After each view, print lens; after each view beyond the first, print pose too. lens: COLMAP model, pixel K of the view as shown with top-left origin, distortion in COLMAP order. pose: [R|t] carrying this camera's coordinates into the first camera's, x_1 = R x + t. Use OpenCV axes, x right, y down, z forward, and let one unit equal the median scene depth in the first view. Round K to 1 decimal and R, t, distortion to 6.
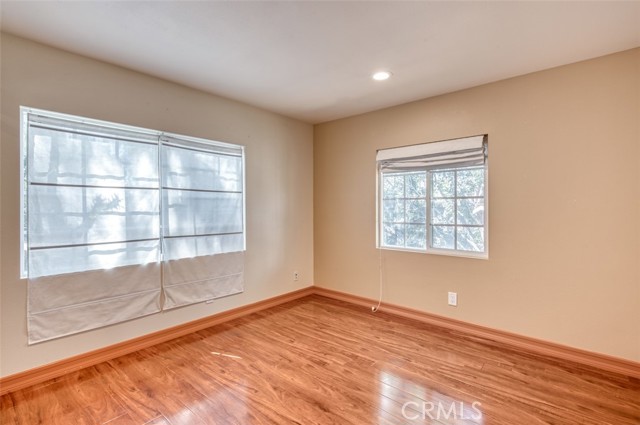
lens RADIAL K [[294.1, 0, 319.6], [0, 294.1, 206.6], [0, 0, 1]] dist [0.000034, -0.000154]
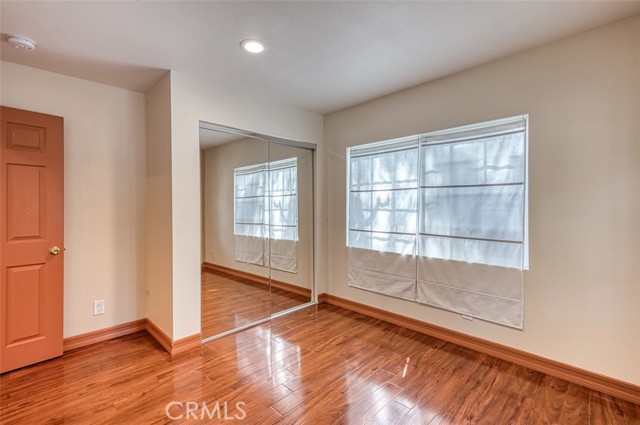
lens RADIAL K [[294.1, 0, 319.6], [0, 294.1, 206.6], [0, 0, 1]] dist [0.000034, -0.000154]
pose [[-0.075942, 0.008072, -0.997080, 0.562181], [0.007247, 0.999945, 0.007543, -0.004341], [0.997086, -0.006653, -0.075996, 0.730684]]
